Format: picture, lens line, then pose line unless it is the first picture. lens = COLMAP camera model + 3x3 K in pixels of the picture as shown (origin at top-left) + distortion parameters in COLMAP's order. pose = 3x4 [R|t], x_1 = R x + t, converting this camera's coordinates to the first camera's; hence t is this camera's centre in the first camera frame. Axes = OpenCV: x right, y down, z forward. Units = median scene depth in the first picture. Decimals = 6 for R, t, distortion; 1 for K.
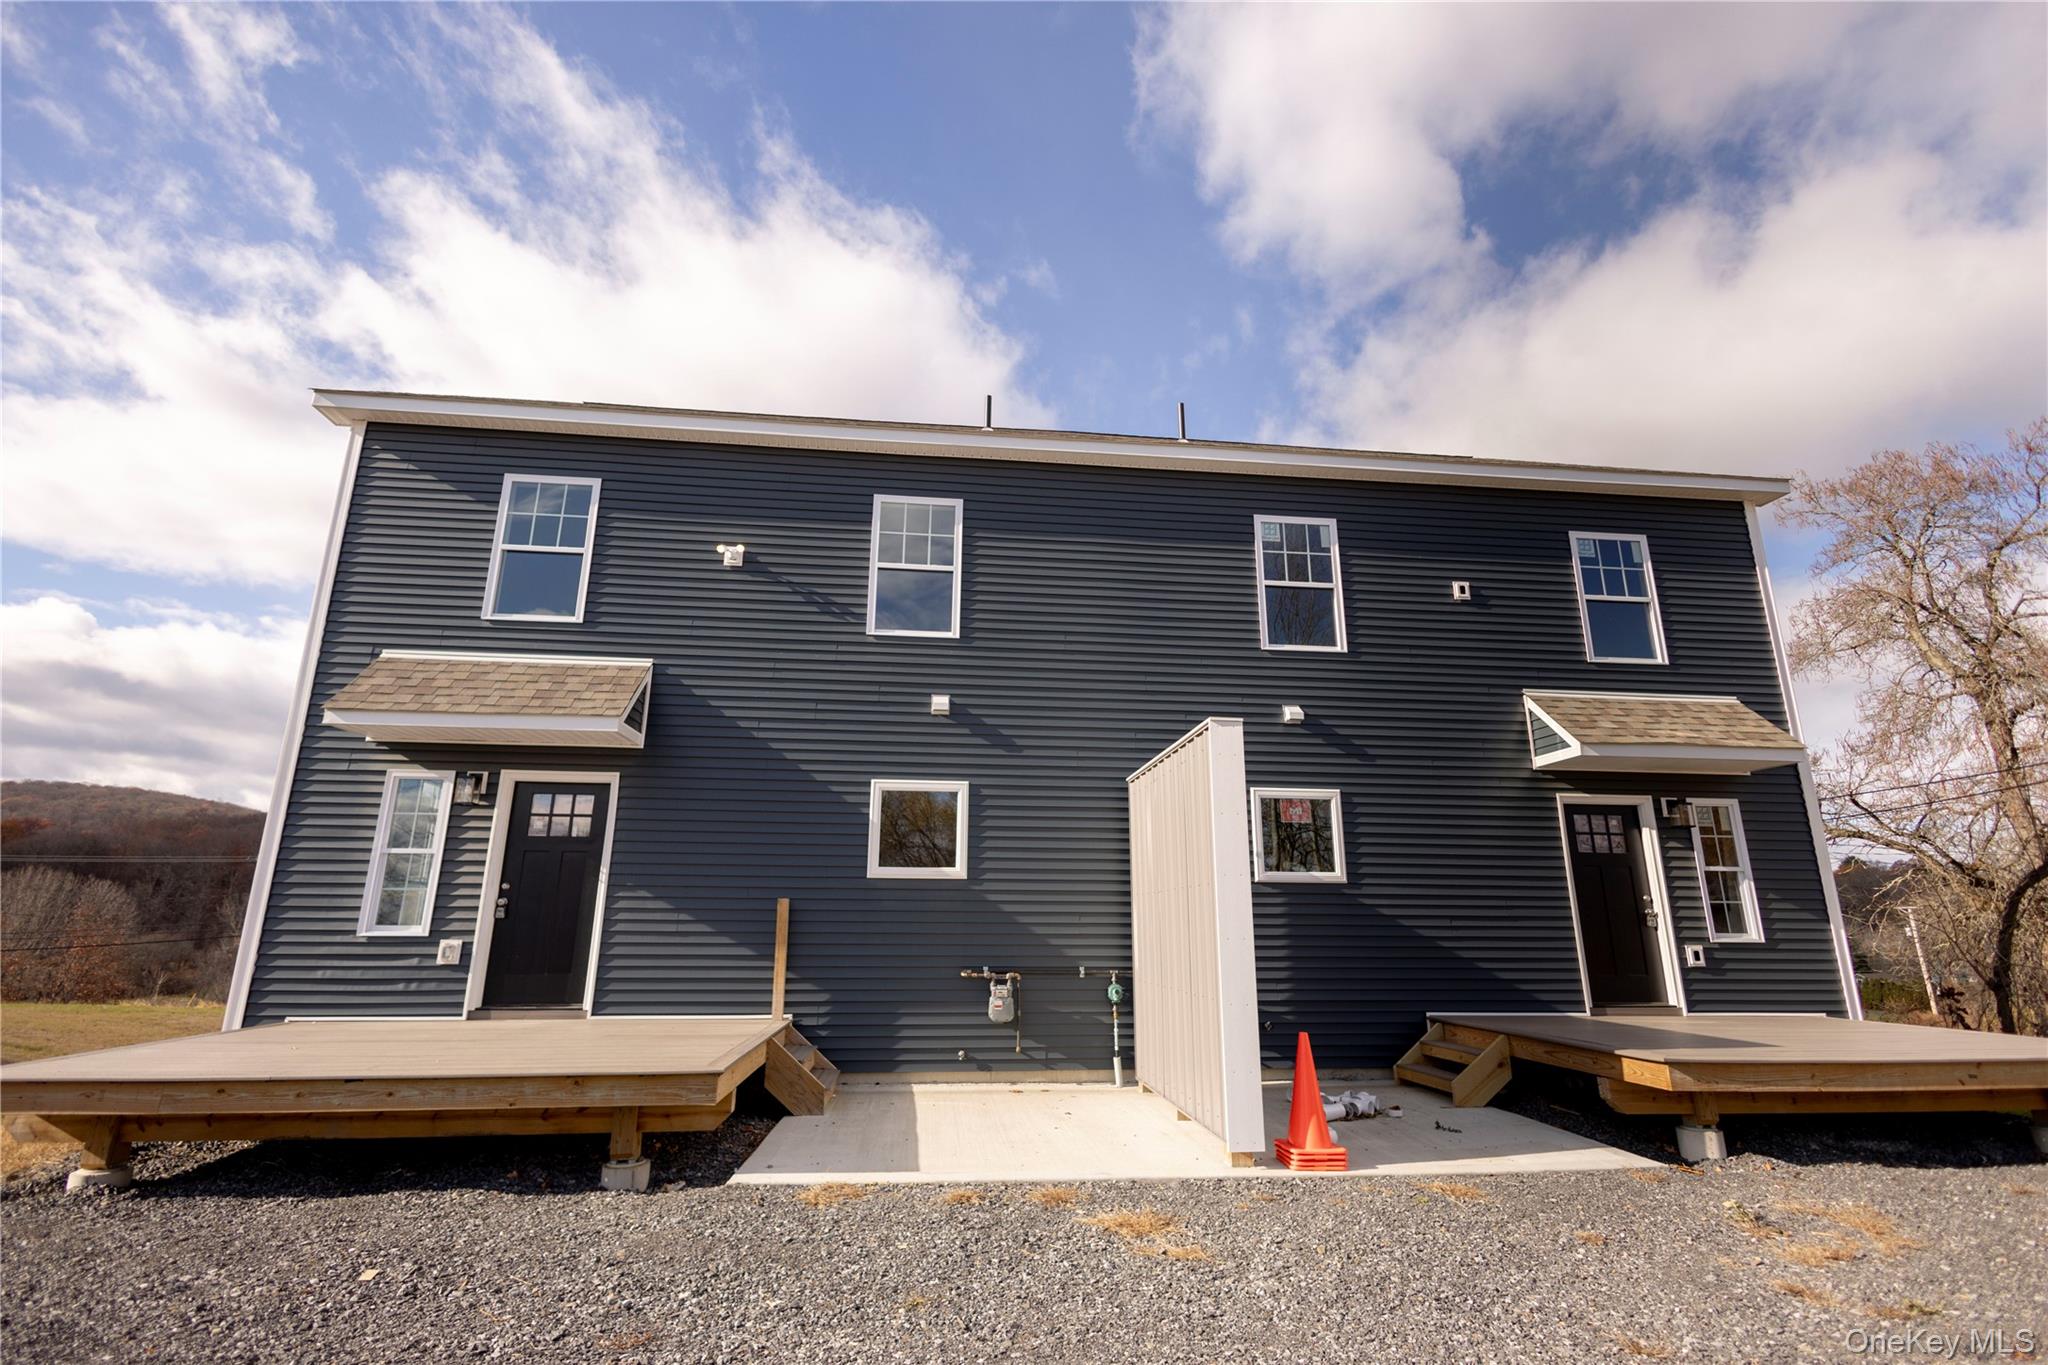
lens RADIAL K [[786.4, 0, 1023.3], [0, 786.4, 751.4], [0, 0, 1]] dist [0.001487, 0.000151]
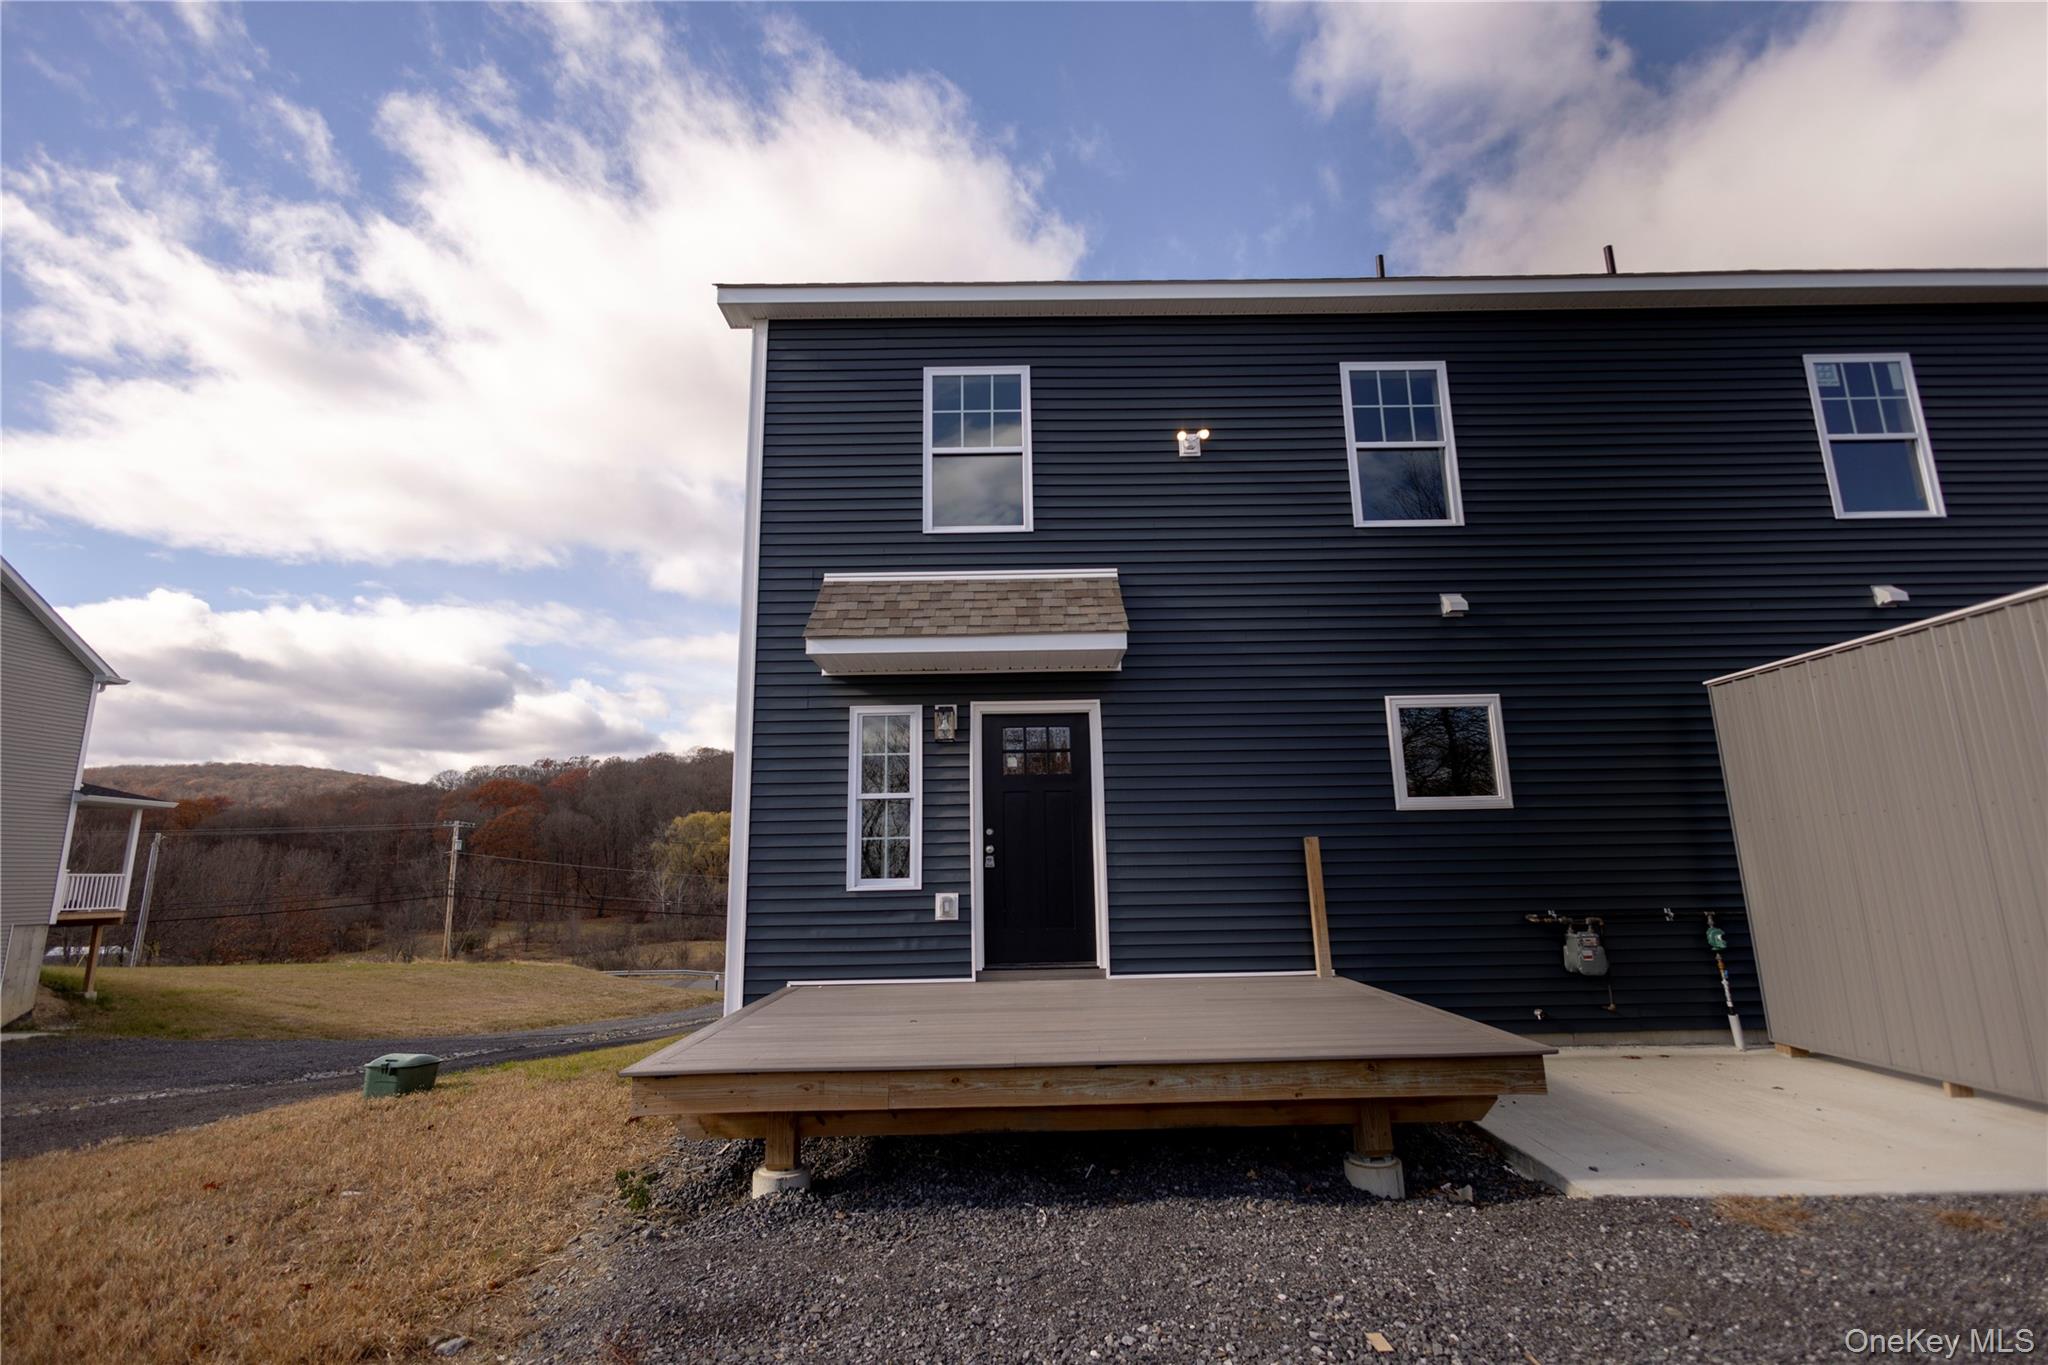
lens RADIAL K [[932.0, 0, 1024.0], [0, 932.0, 682.5], [0, 0, 1]] dist [-0.000600, 0.000179]
pose [[0.995763, -0.040729, -0.082446, -0.506286], [0.042290, 0.998956, 0.017276, -0.013364], [0.081656, -0.020689, 0.996446, -0.042088]]
